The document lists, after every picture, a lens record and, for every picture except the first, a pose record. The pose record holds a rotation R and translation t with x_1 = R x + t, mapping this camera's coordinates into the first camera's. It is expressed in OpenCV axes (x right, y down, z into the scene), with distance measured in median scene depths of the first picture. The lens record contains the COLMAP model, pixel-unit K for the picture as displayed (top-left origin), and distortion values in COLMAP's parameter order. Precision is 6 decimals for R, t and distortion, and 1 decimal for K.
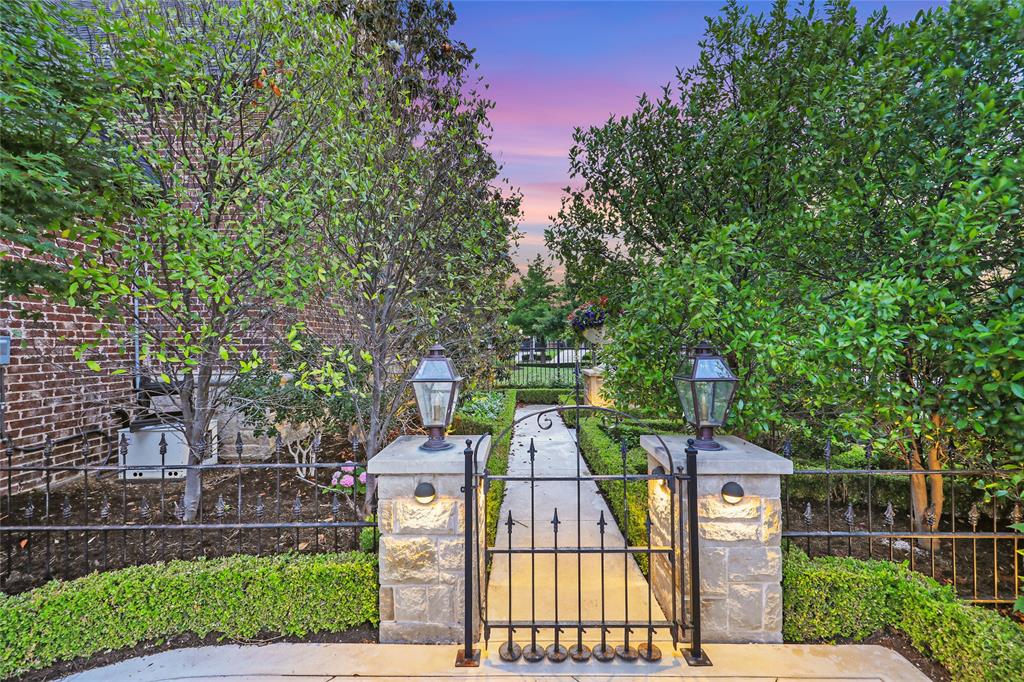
lens RADIAL K [[417.7, 0, 512.0], [0, 417.7, 341.0], [0, 0, 1]] dist [-0.000092, -0.000016]
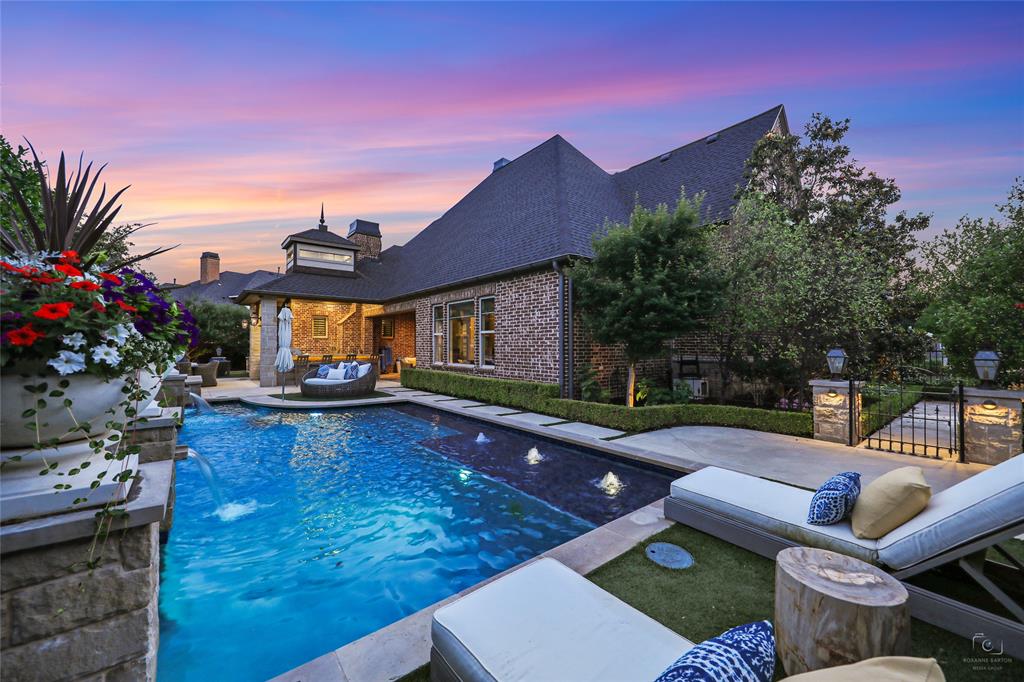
lens RADIAL K [[384.9, 0, 512.0], [0, 384.9, 341.0], [0, 0, 1]] dist [0.000086, 0.000100]
pose [[0.648795, 0.003096, -0.760957, 0.410803], [-0.005465, 0.999985, -0.000591, -0.002968], [0.760944, 0.004542, 0.648802, -2.603686]]
